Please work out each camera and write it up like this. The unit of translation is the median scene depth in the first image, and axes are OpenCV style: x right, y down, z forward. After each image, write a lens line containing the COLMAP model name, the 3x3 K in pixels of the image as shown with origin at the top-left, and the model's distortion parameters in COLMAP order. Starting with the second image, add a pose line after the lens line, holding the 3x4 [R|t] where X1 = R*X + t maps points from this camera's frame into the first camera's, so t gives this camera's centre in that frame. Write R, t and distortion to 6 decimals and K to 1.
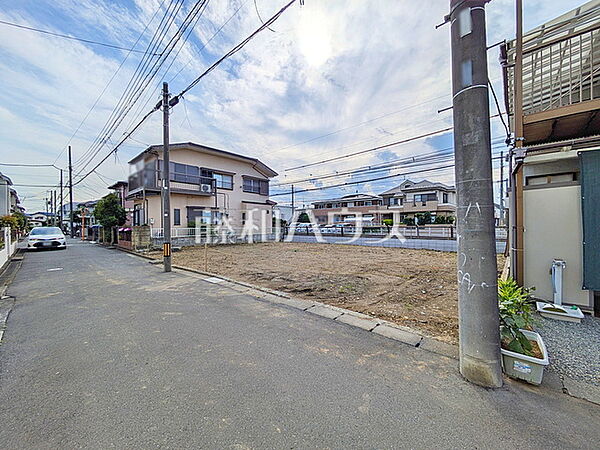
lens RADIAL K [[238.5, 0, 305.6], [0, 238.5, 242.3], [0, 0, 1]] dist [-0.000941, 0.001364]
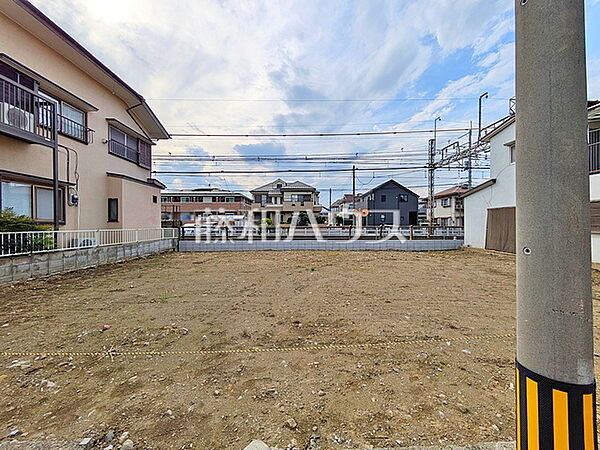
lens RADIAL K [[238.5, 0, 303.8], [0, 238.5, 231.4], [0, 0, 1]] dist [-0.000941, 0.001364]
pose [[0.739256, -0.013535, 0.673288, -0.183797], [0.043570, 0.998665, -0.027763, -0.014902], [-0.672013, 0.049859, 0.738859, 0.241566]]
